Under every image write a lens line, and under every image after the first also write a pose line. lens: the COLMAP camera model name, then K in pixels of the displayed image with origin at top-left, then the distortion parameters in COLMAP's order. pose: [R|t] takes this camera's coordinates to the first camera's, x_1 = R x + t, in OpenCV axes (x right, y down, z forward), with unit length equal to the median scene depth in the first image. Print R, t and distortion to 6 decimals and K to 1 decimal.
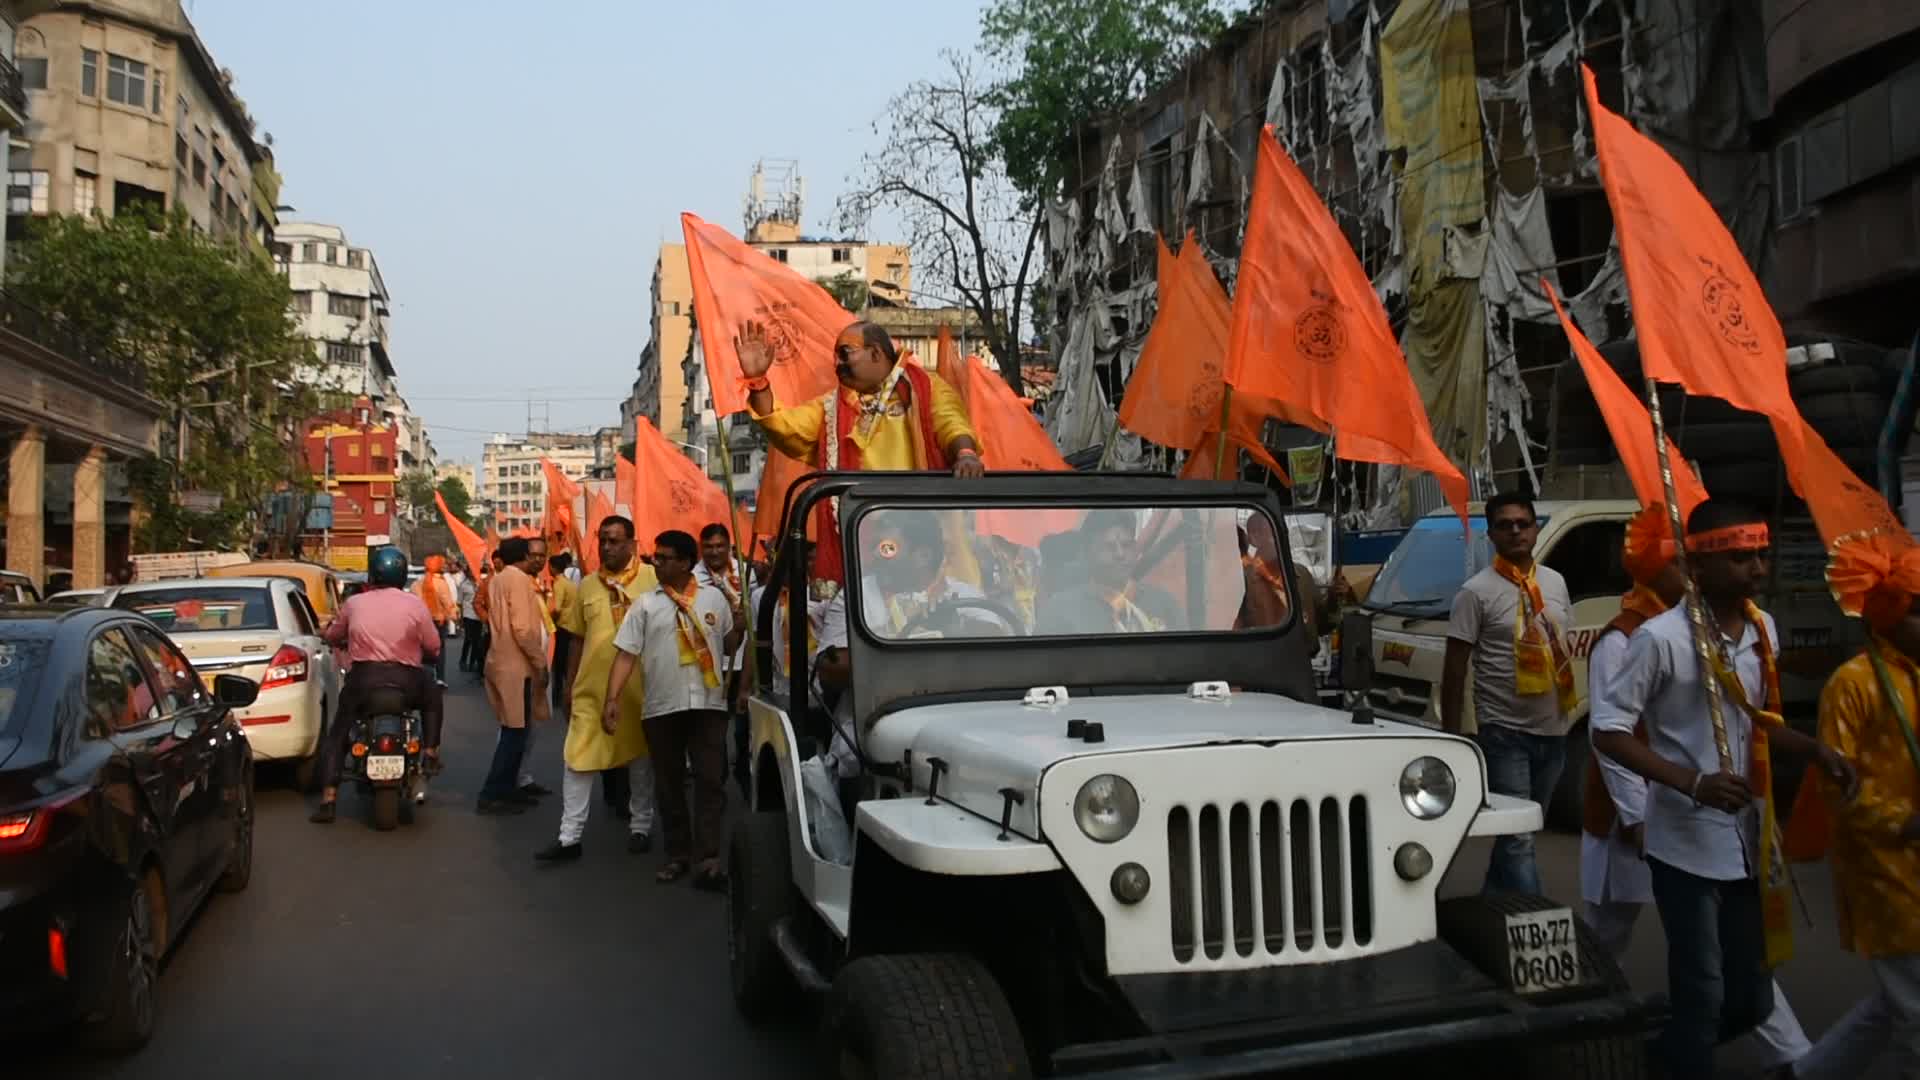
lens RADIAL K [[1460.1, 0, 960.0], [0, 1460.1, 540.0], [0, 0, 1]] dist [-0.044271, 0.002528]
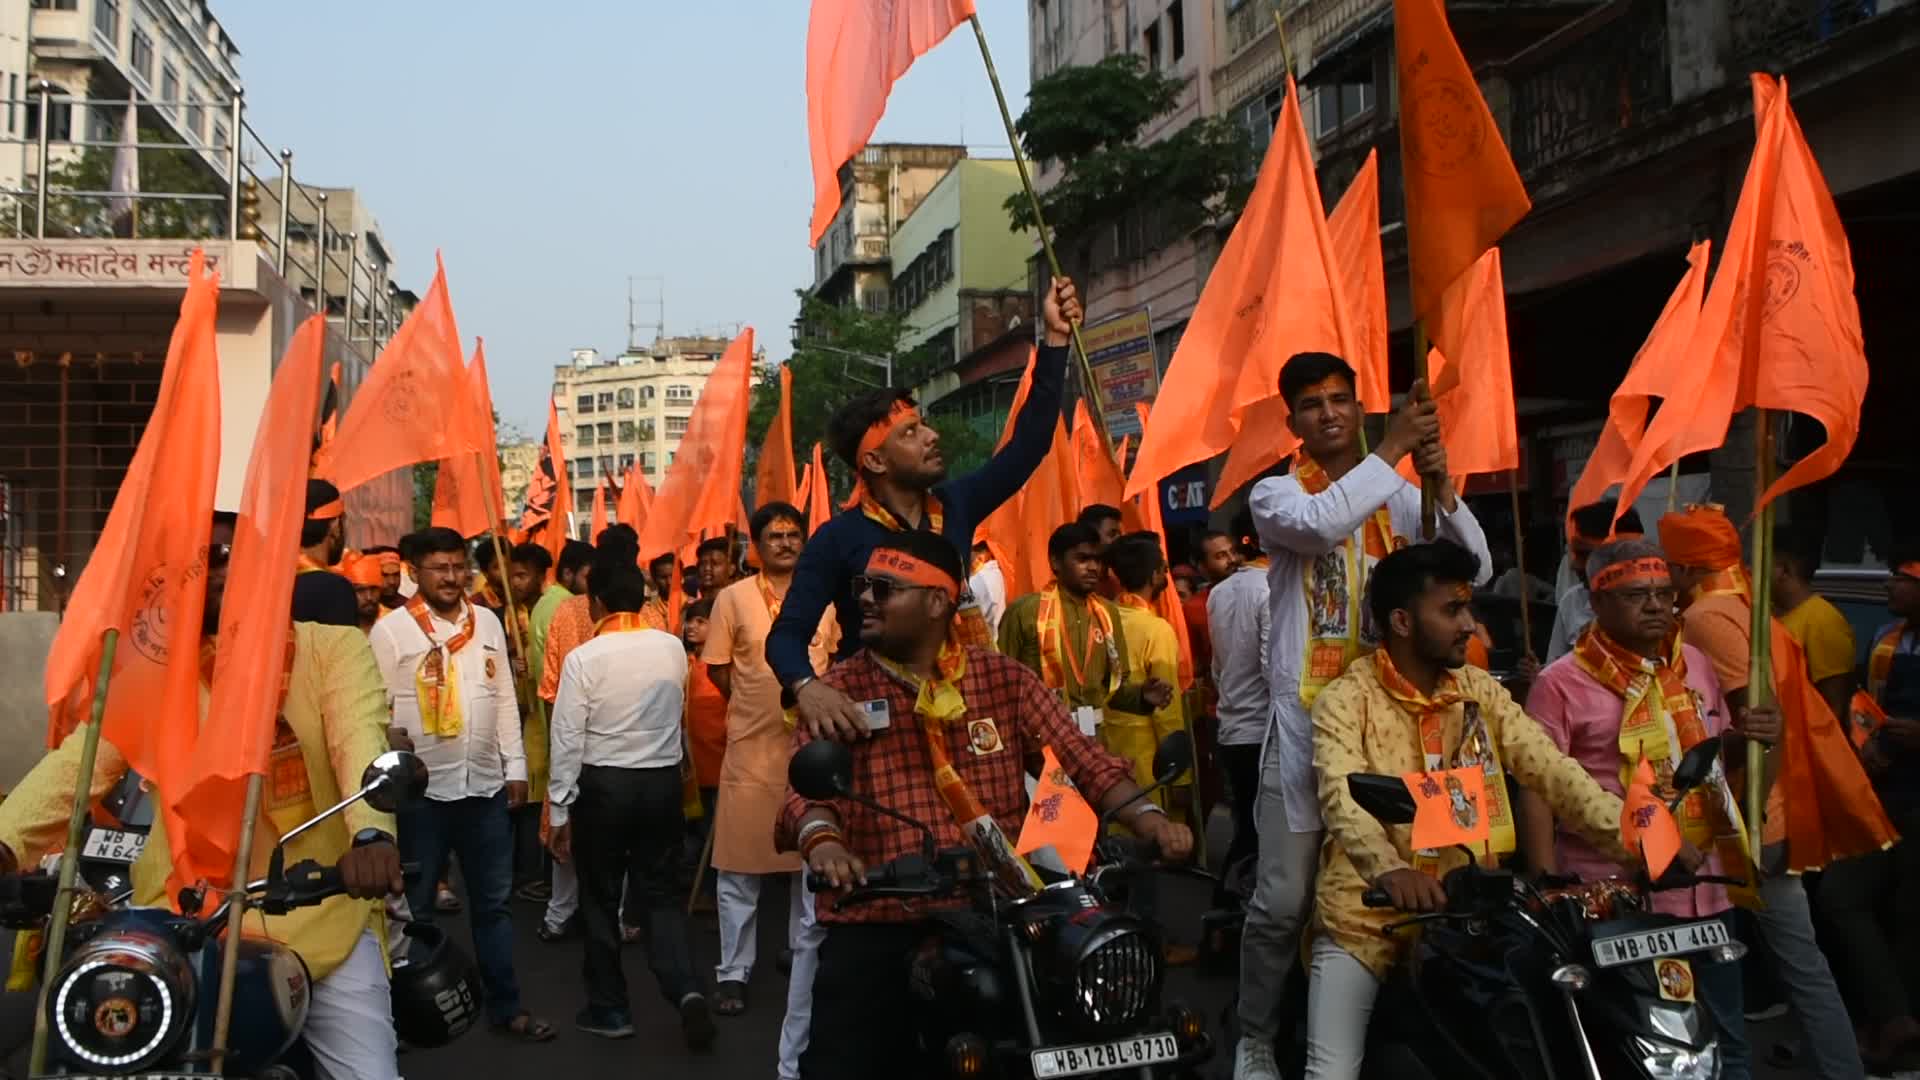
lens RADIAL K [[1466.5, 0, 960.0], [0, 1466.5, 540.0], [0, 0, 1]] dist [-0.072526, 0.003235]
pose [[0.997765, -0.006137, -0.066535, -0.393147], [0.005743, 0.999965, -0.006110, 0.025141], [0.066570, 0.005714, 0.997765, 1.322508]]
